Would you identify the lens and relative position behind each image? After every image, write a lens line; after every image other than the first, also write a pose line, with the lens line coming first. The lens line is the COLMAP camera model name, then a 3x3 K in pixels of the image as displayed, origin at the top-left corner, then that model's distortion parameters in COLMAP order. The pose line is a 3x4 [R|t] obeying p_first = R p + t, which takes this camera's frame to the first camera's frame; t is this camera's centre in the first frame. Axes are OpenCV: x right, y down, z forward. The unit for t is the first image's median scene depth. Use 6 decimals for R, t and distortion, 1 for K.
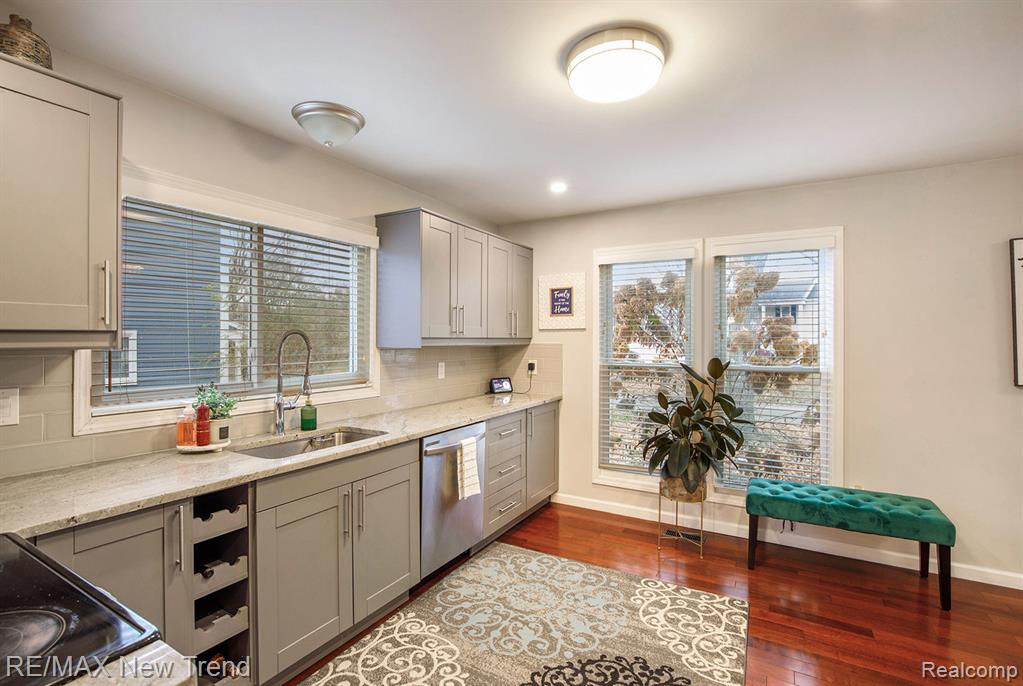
lens RADIAL K [[479.7, 0, 512.6], [0, 479.7, 338.1], [0, 0, 1]] dist [-0.006069, 0.000791]
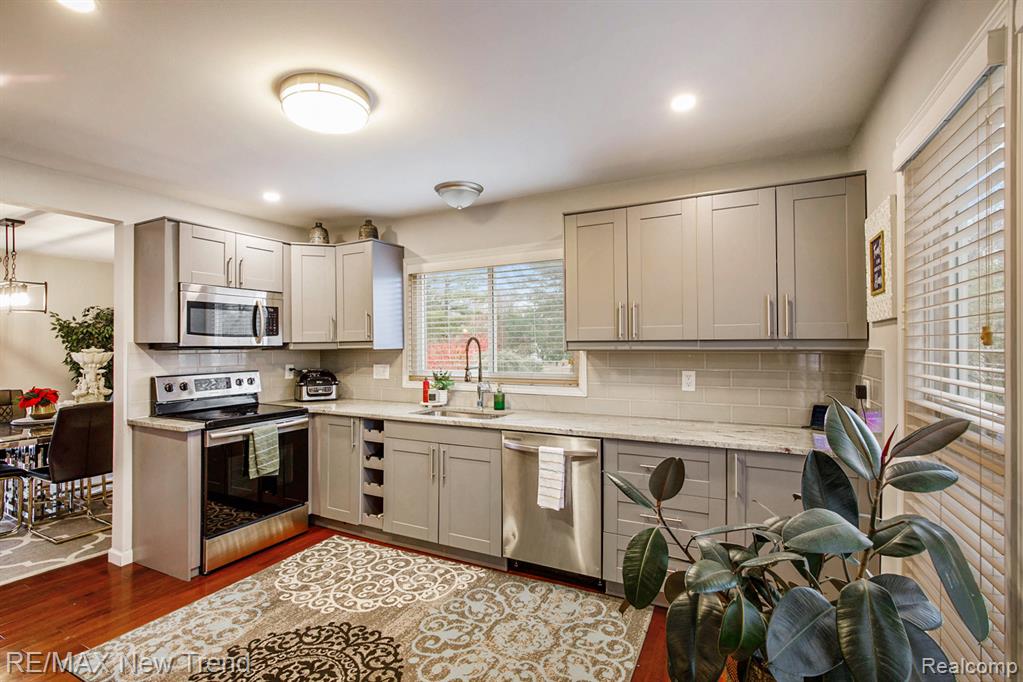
lens RADIAL K [[479.7, 0, 508.7], [0, 479.7, 343.6], [0, 0, 1]] dist [-0.006069, 0.000791]
pose [[0.057355, -0.006009, -0.998336, 0.961523], [0.007594, 0.999956, -0.005583, 0.011363], [0.998325, -0.007261, 0.057398, 0.981201]]
